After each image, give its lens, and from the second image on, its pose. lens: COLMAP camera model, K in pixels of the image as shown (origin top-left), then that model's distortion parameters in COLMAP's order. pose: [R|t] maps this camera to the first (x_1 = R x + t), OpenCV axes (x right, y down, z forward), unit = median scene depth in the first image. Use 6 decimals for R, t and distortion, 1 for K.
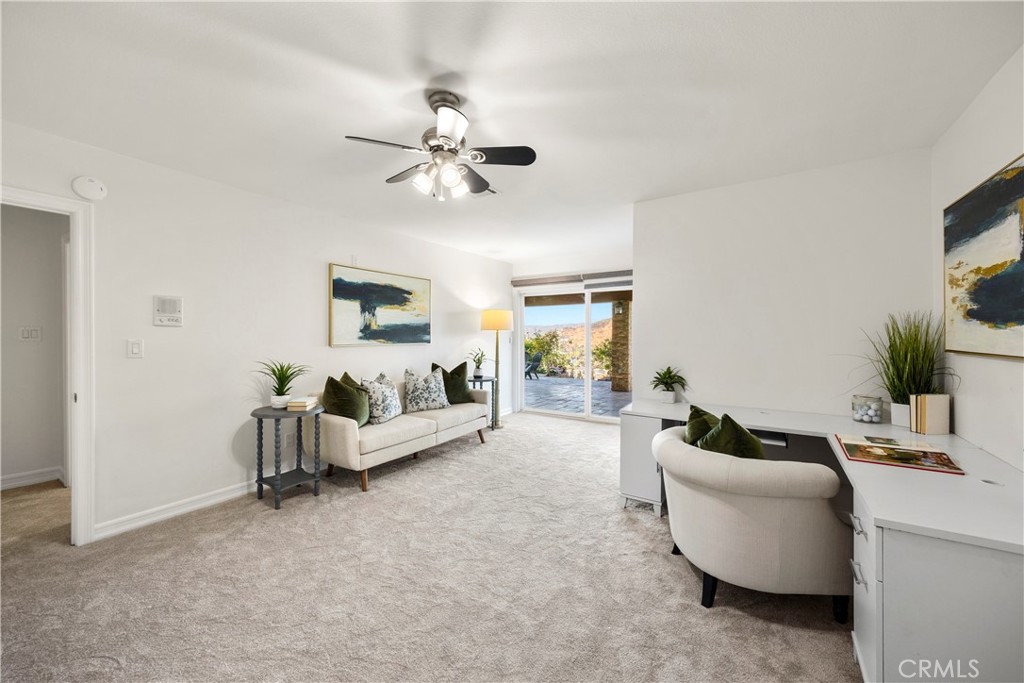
lens RADIAL K [[393.0, 0, 515.4], [0, 393.0, 336.4], [0, 0, 1]] dist [-0.000451, 0.000088]
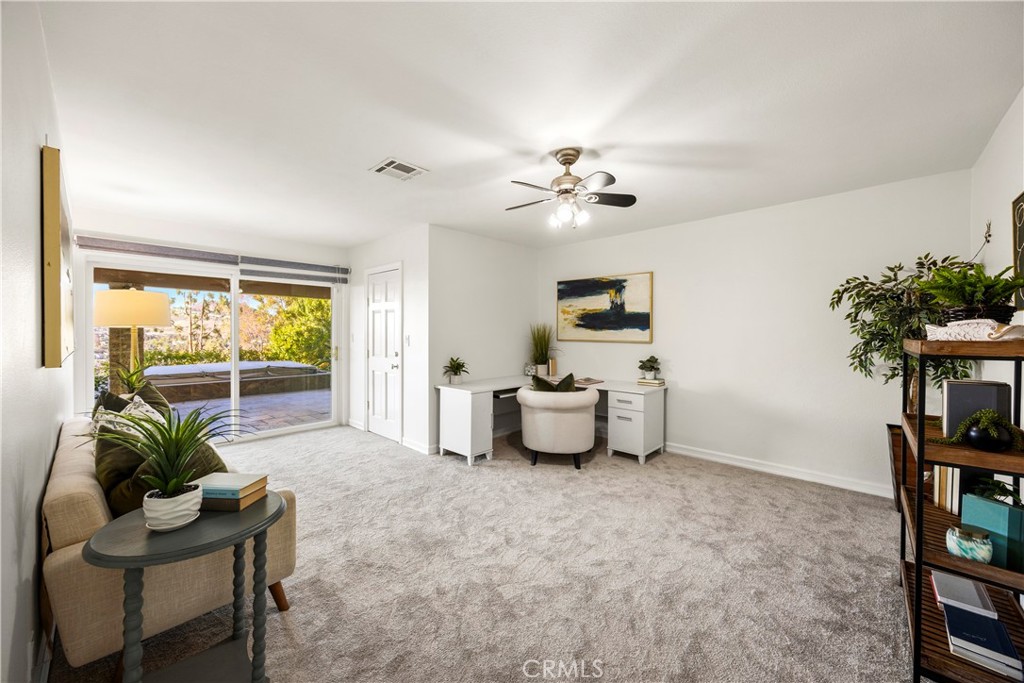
lens RADIAL K [[393.0, 0, 515.4], [0, 393.0, 336.4], [0, 0, 1]] dist [-0.000451, 0.000088]
pose [[0.162722, -0.015158, 0.986555, -1.183660], [0.000897, 0.999884, 0.015215, -0.019209], [-0.986671, -0.001591, 0.162717, 0.761498]]
